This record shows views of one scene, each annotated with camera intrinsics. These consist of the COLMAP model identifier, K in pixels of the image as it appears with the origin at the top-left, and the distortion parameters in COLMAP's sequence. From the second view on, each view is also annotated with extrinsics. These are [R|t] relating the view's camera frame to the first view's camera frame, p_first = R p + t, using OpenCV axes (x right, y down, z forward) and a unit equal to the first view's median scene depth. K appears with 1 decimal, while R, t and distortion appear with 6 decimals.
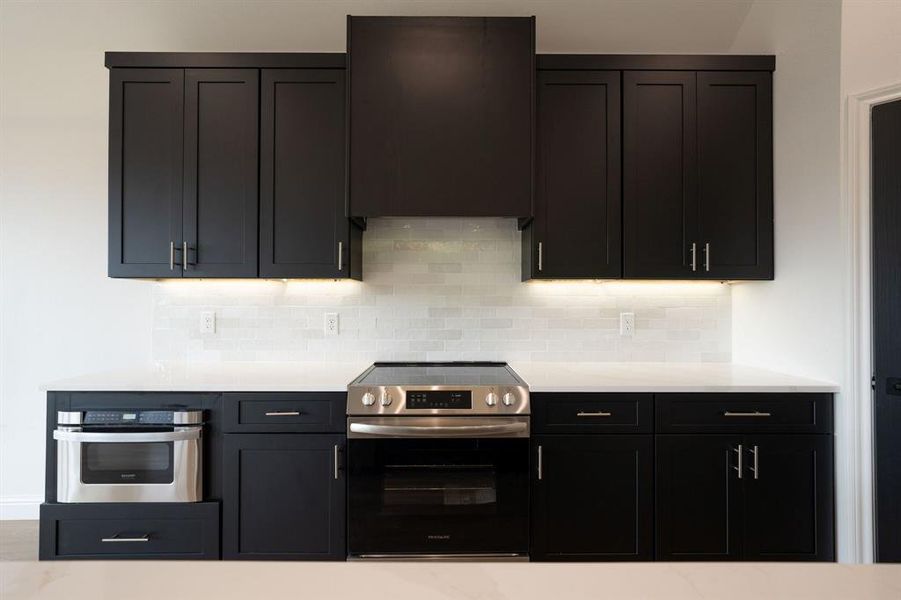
lens RADIAL K [[404.9, 0, 431.6], [0, 404.9, 299.7], [0, 0, 1]] dist [-0.000008, 0.000114]
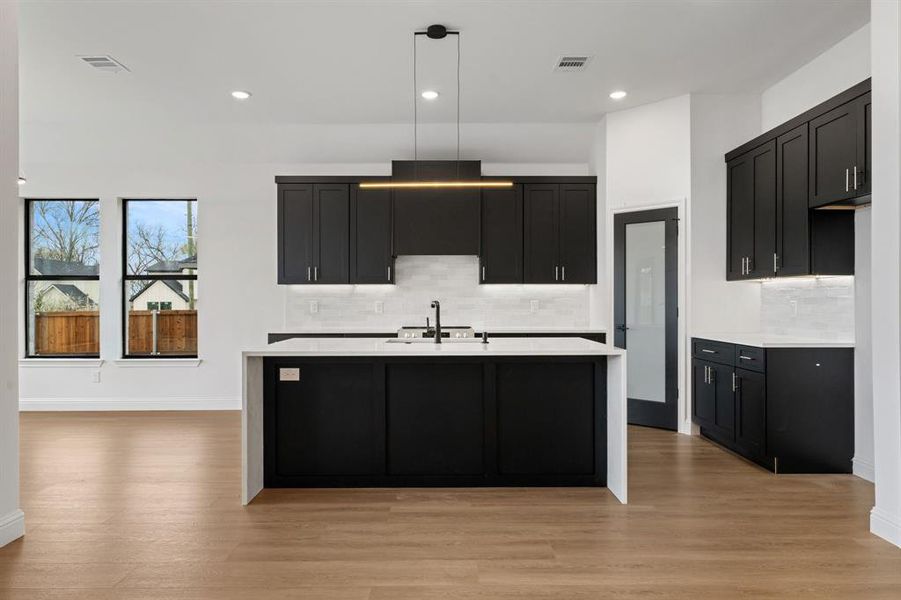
lens RADIAL K [[474.2, 0, 450.5], [0, 474.2, 300.0], [0, 0, 1]] dist [0.000652, 0.000081]
pose [[0.999308, -0.003569, 0.037026, 0.004183], [0.003368, 0.999979, 0.005468, 0.016408], [-0.037045, -0.005339, 0.999299, -1.349180]]
